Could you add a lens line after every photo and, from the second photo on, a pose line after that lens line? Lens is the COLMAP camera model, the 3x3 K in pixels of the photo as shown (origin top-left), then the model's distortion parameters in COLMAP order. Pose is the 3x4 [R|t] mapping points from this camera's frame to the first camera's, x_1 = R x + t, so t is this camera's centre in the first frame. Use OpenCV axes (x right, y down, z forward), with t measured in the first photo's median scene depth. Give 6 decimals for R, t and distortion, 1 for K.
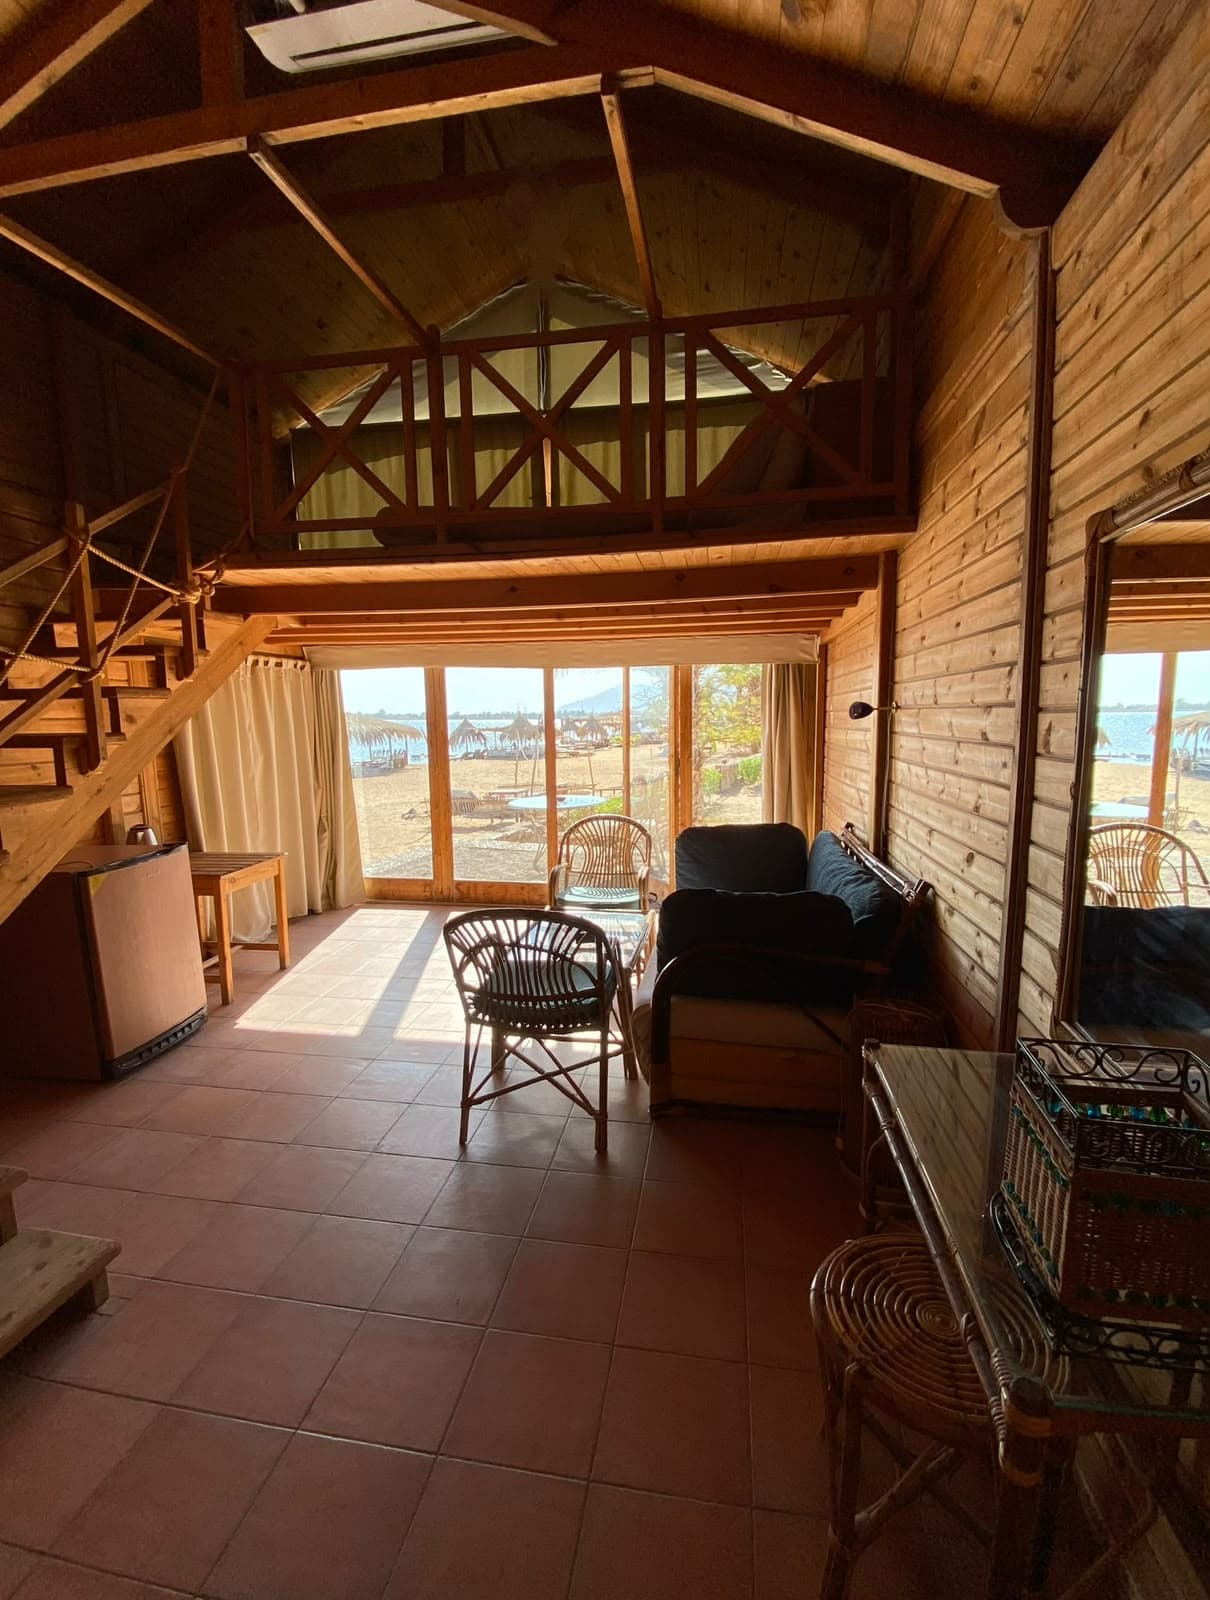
lens RADIAL K [[683.7, 0, 609.7], [0, 683.7, 807.1], [0, 0, 1]] dist [0.002568, 0.000043]
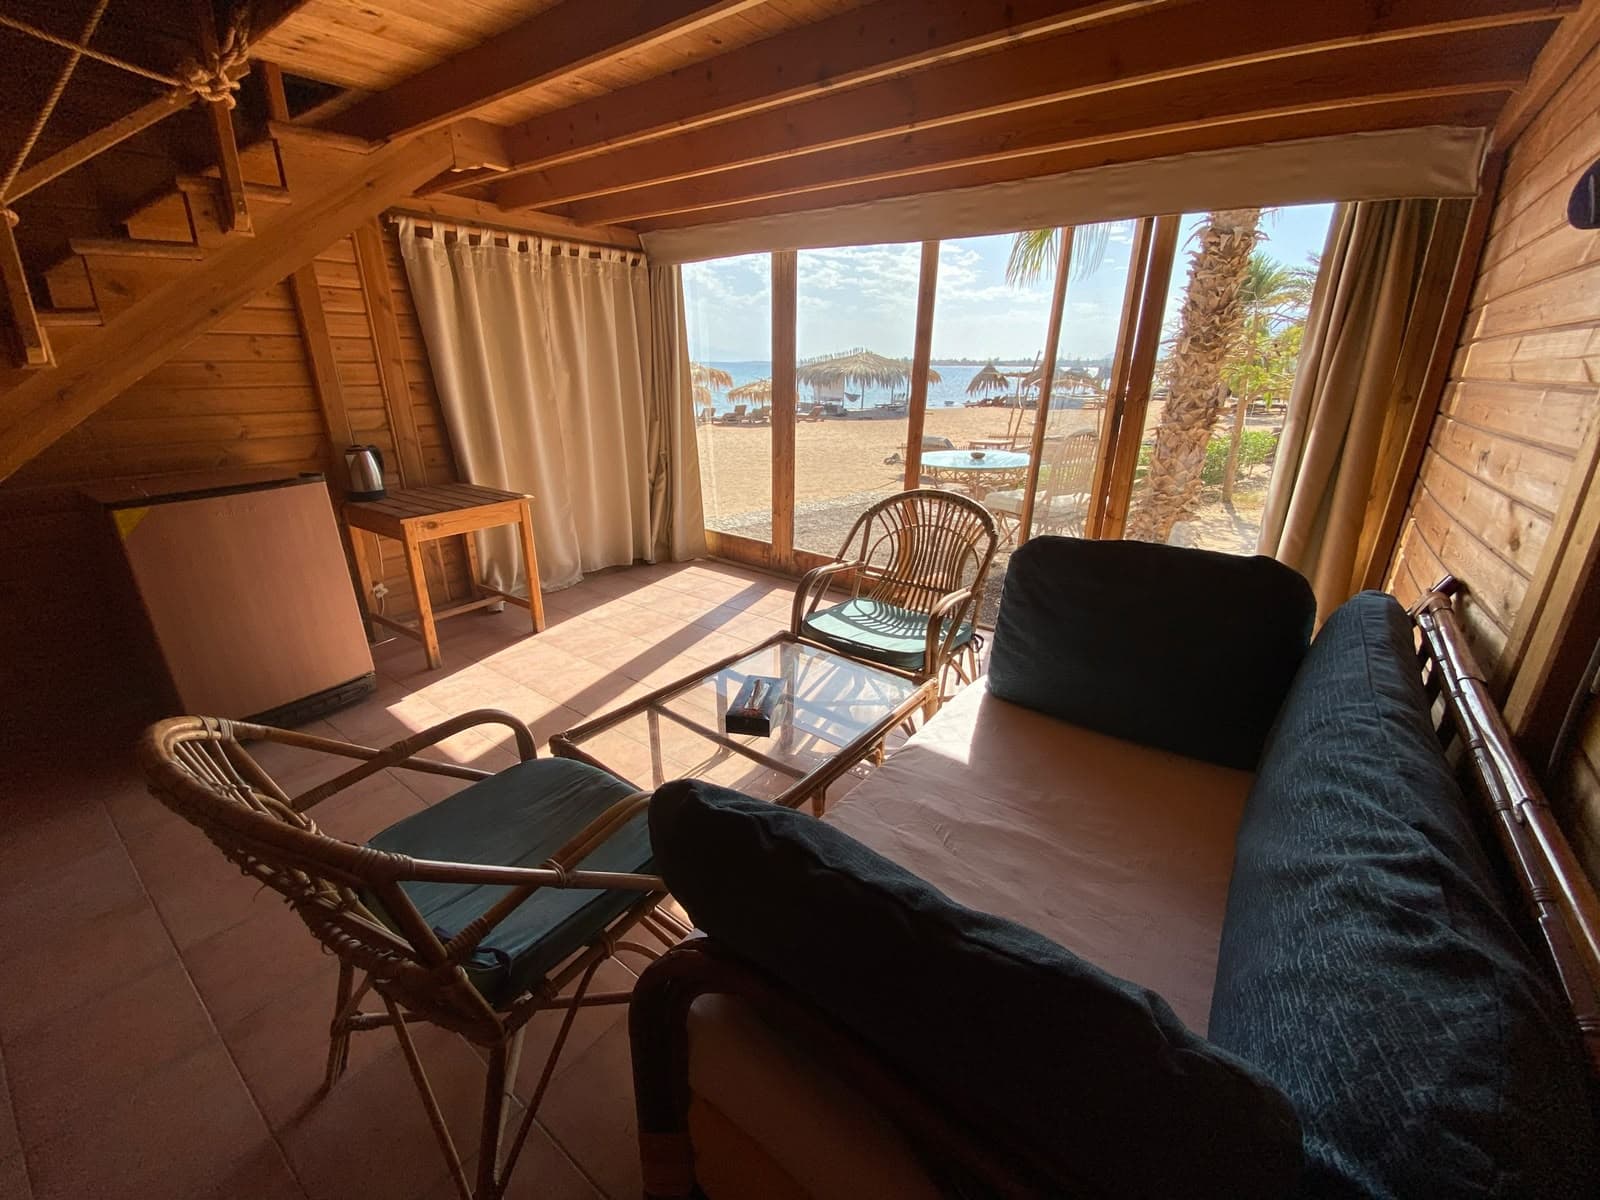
lens RADIAL K [[649.6, 0, 803.6], [0, 649.6, 605.4], [0, 0, 1]] dist [-0.022059, -0.002500]
pose [[0.886219, 0.181739, -0.426130, 0.121701], [-0.080272, 0.966165, 0.245116, -0.015854], [0.456259, -0.183020, 0.870822, 0.355227]]
